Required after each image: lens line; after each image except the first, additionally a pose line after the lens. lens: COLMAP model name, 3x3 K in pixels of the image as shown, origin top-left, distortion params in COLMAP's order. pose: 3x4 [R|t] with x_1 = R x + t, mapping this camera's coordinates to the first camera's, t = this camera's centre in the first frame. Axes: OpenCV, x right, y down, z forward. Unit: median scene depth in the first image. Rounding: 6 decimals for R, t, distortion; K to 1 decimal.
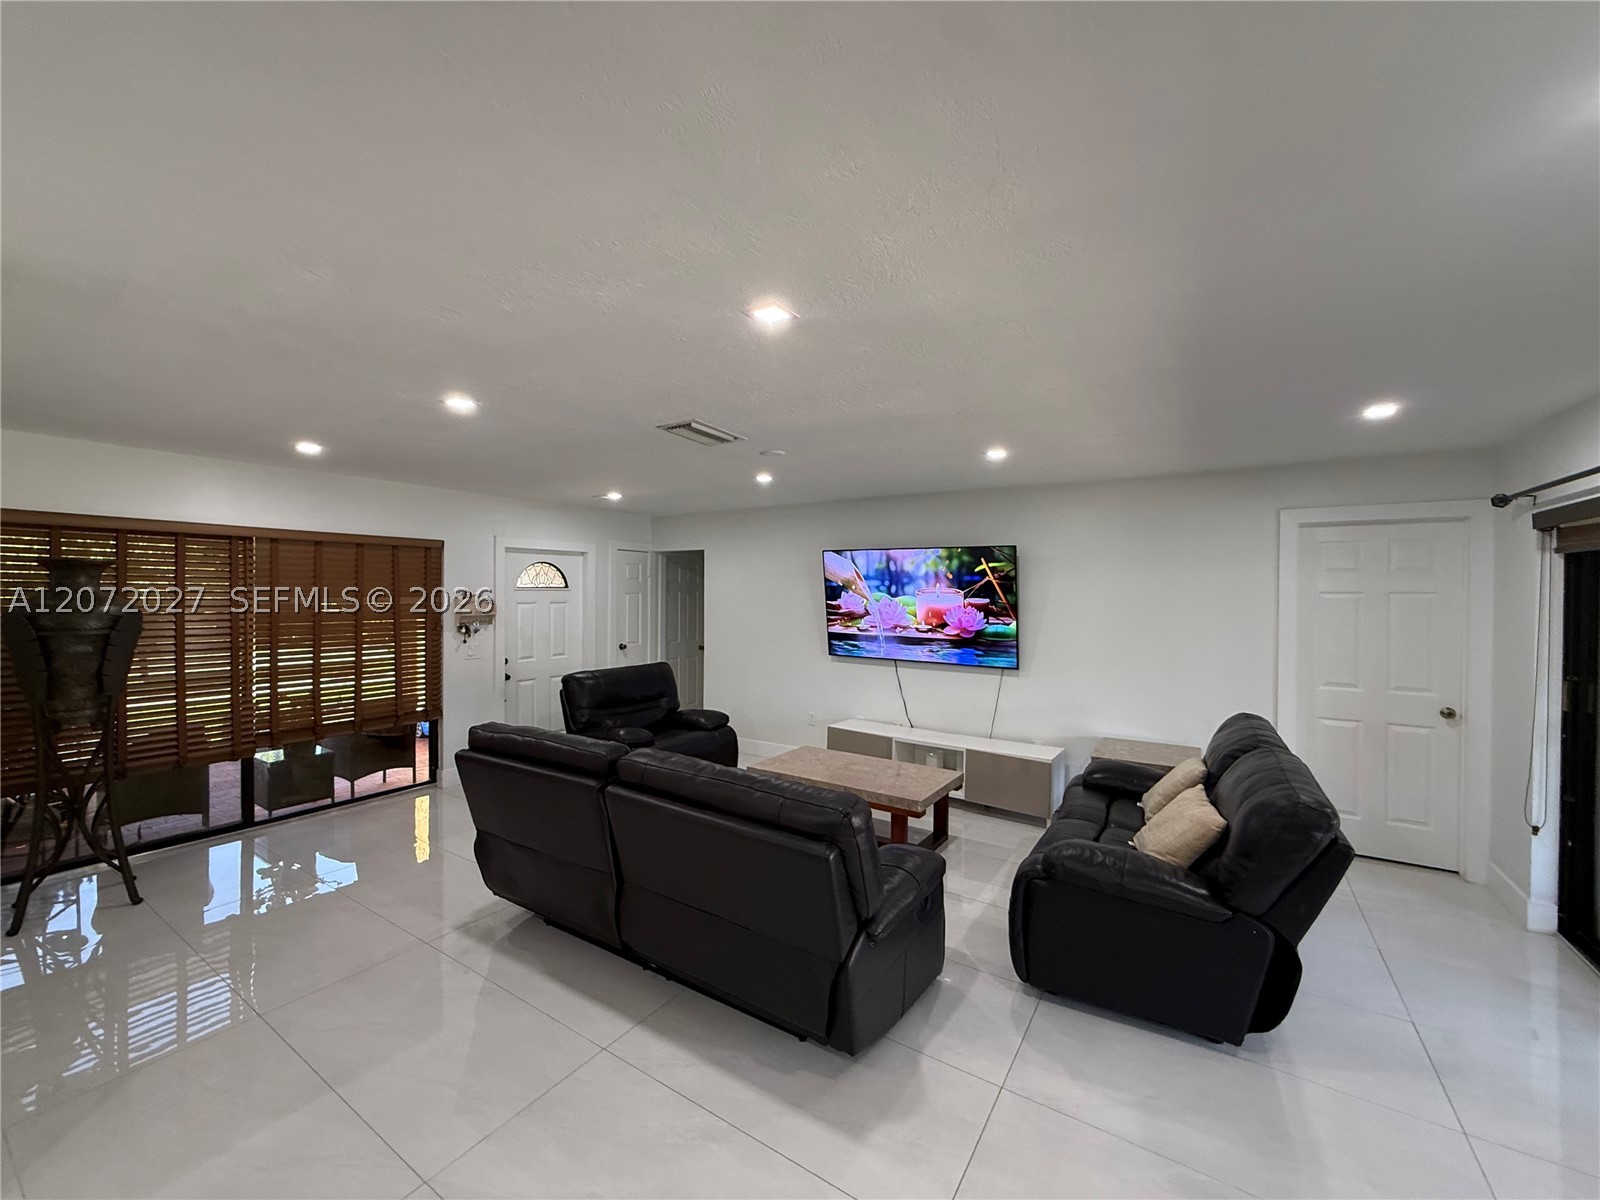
lens RADIAL K [[638.2, 0, 800.0], [0, 638.2, 600.0], [0, 0, 1]] dist [-0.000131, -0.000006]
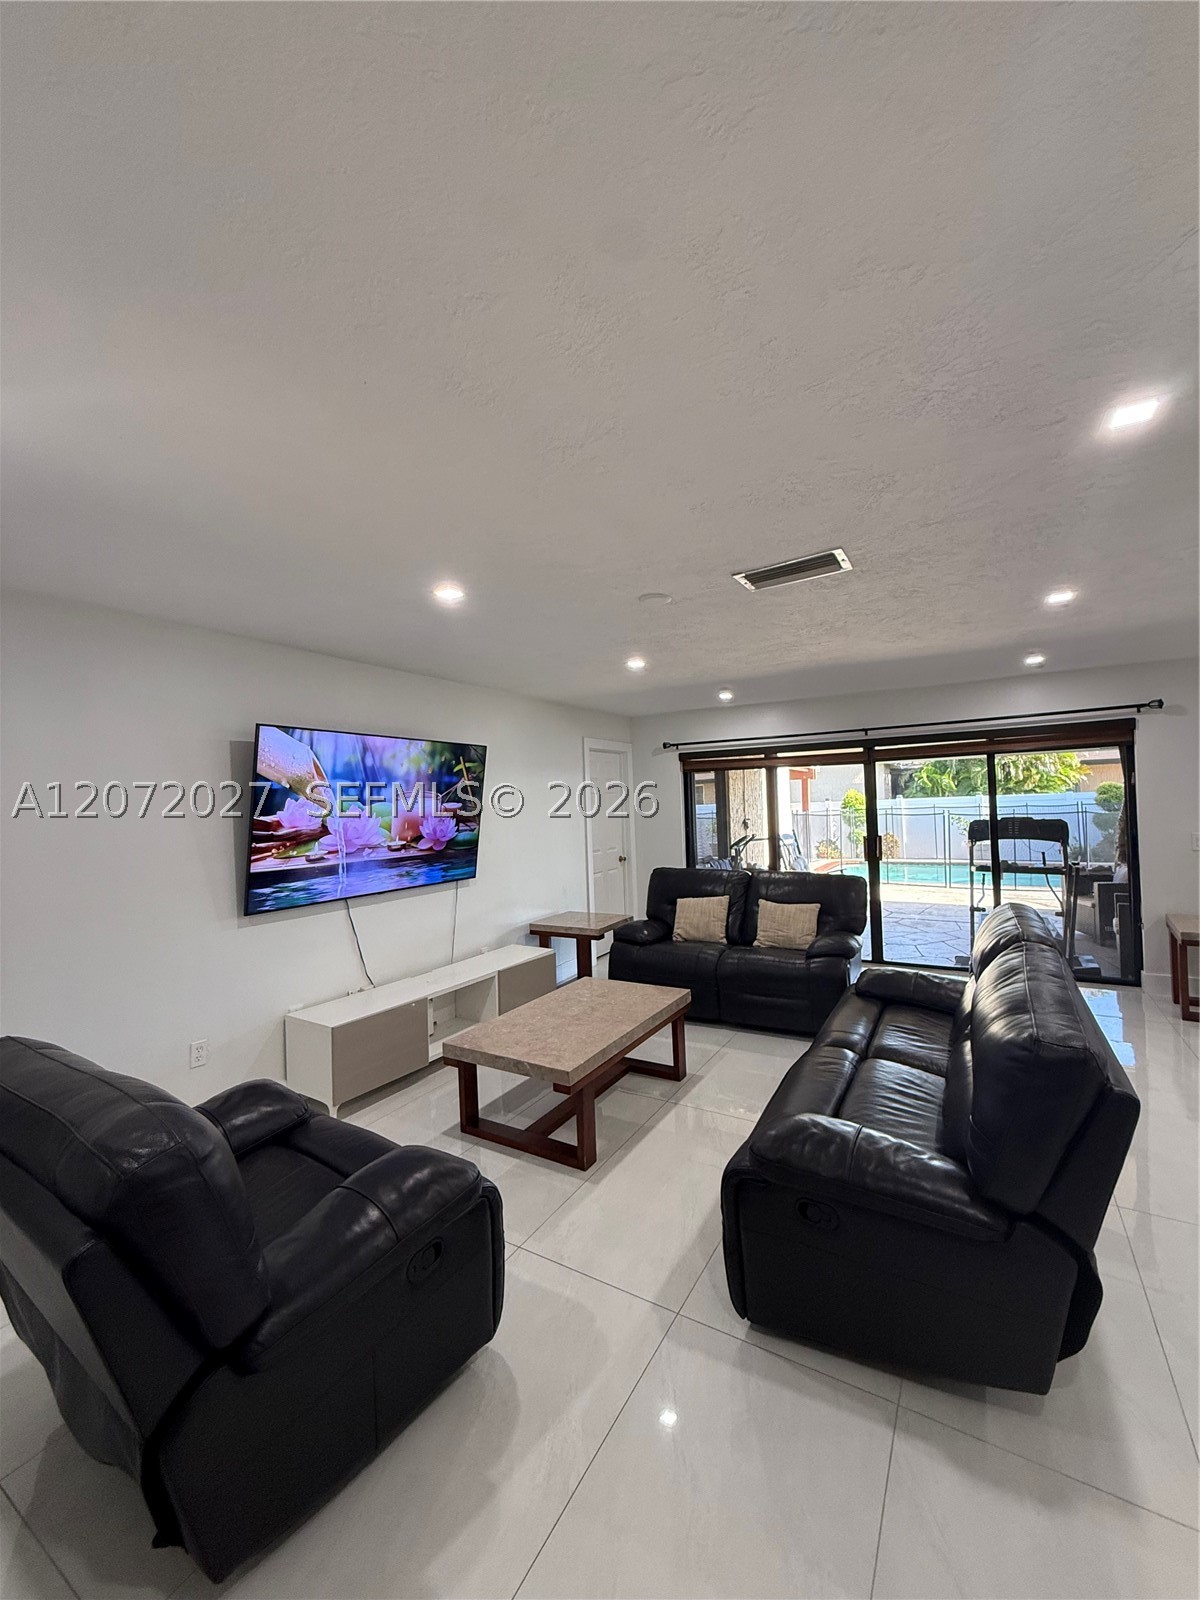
lens RADIAL K [[638.2, 0, 600.0], [0, 638.2, 800.0], [0, 0, 1]] dist [-0.000131, -0.000006]
pose [[-0.032984, -0.005850, 0.999439, -0.556308], [0.042639, 0.999064, 0.007255, -0.003804], [-0.998546, 0.042854, -0.032704, 0.776793]]
